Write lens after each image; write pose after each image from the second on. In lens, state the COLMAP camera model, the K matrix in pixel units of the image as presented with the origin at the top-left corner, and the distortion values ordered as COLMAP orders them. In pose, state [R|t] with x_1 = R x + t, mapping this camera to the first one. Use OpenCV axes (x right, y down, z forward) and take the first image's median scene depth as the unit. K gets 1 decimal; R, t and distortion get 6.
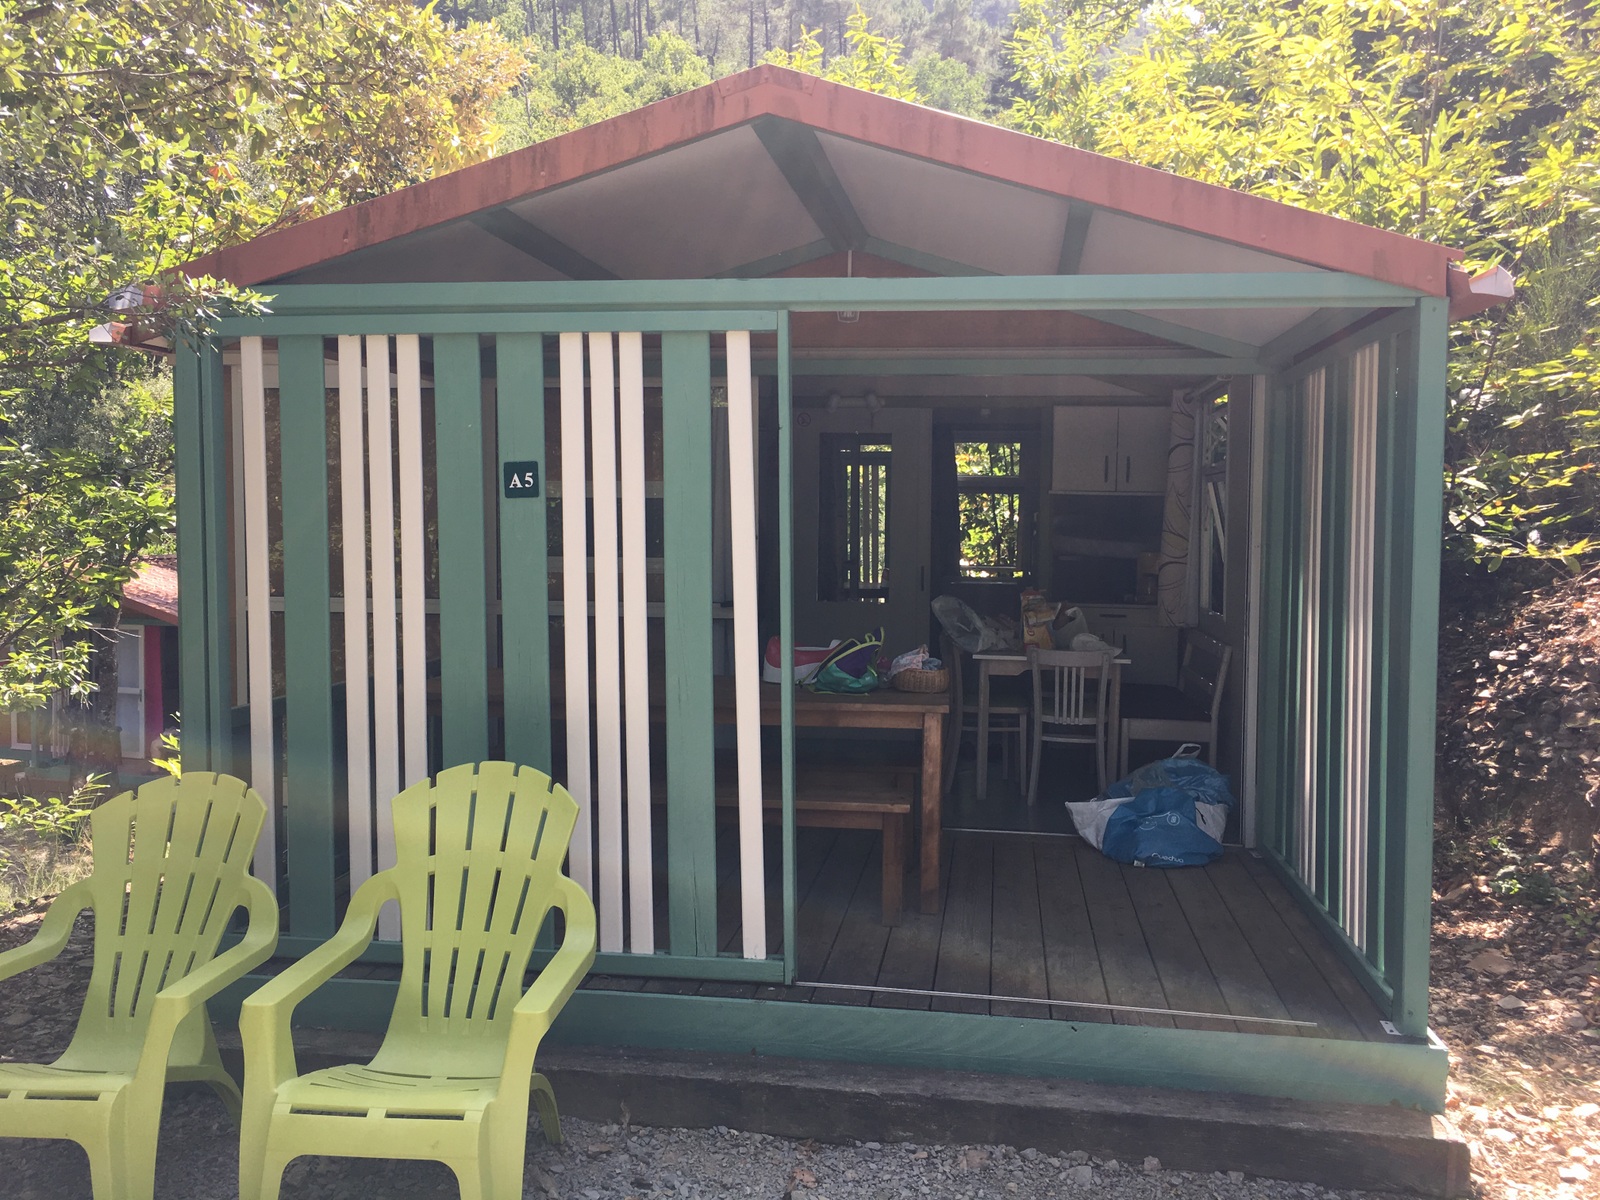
lens RADIAL K [[1297.2, 0, 800.0], [0, 1297.2, 600.0], [0, 0, 1]] dist [-0.000306, -0.007090]
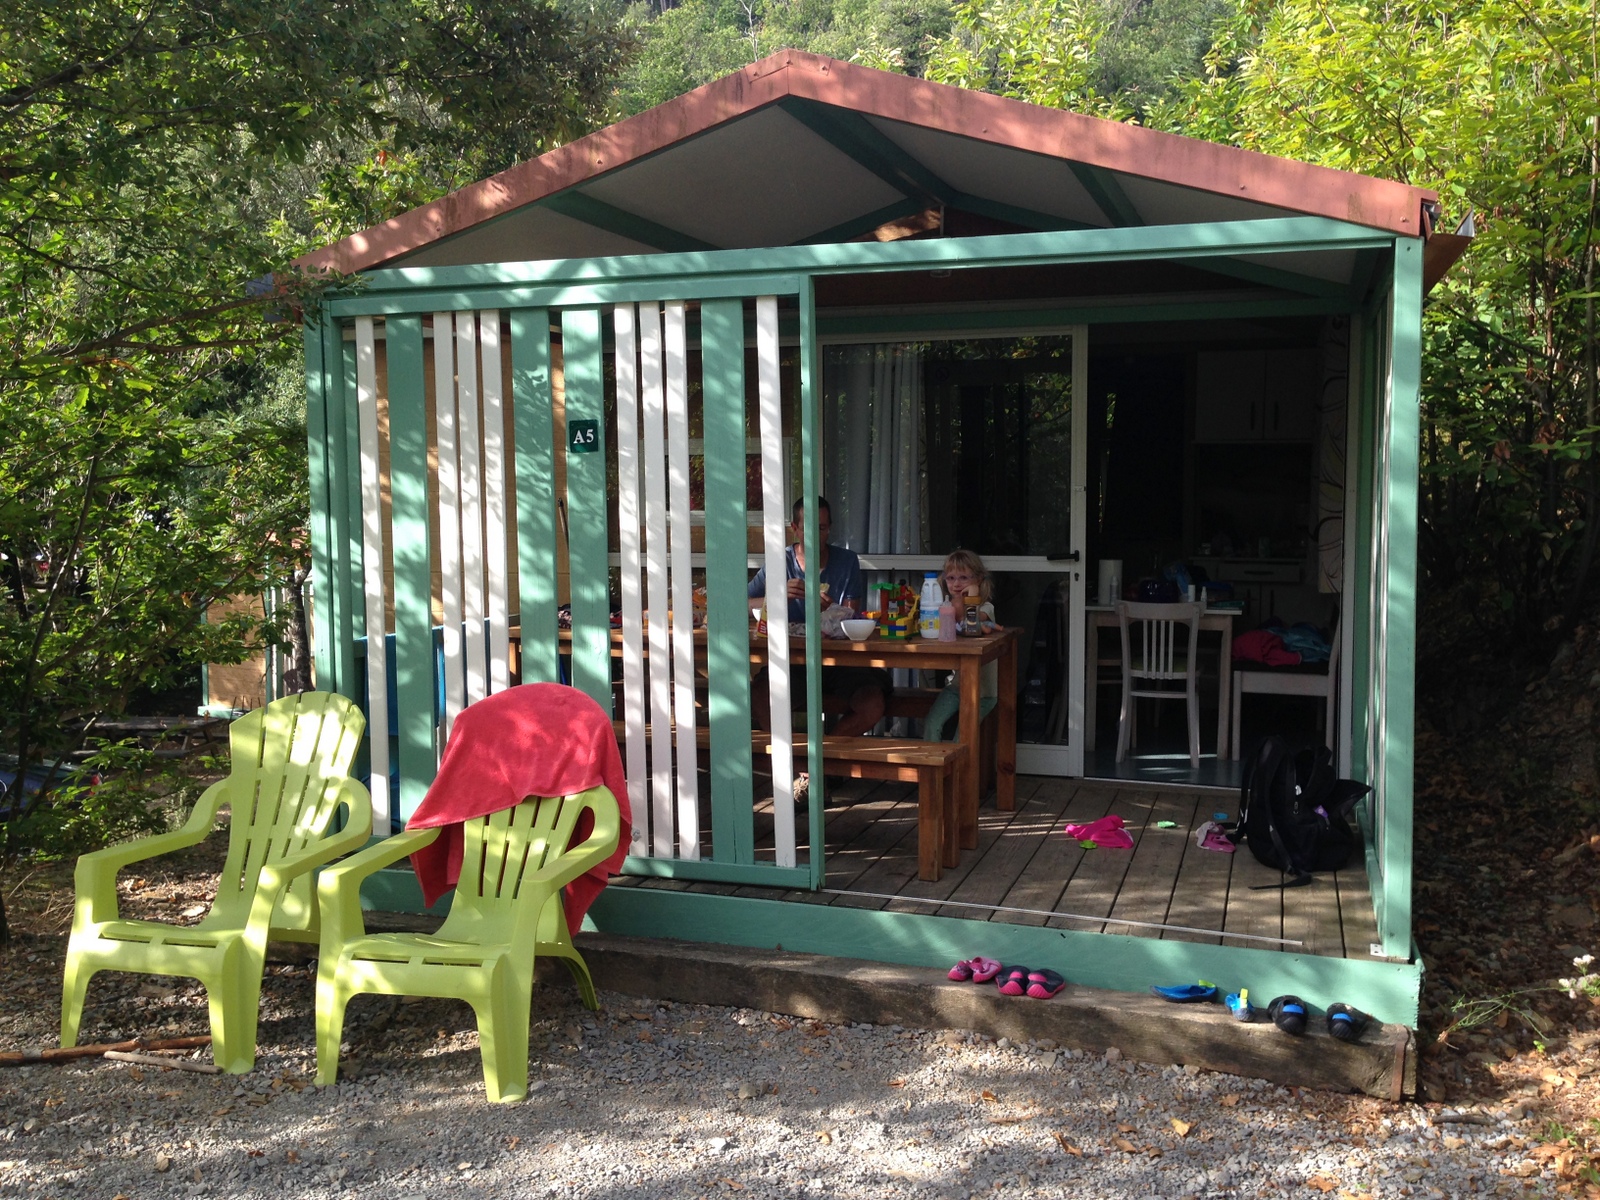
lens RADIAL K [[1416.7, 0, 800.0], [0, 1416.7, 600.0], [0, 0, 1]] dist [0.011789, 0.006151]
pose [[0.982694, 0.000995, -0.185236, 0.201351], [0.002063, 0.999865, 0.016319, 0.030529], [0.185227, -0.016419, 0.982559, -0.179579]]
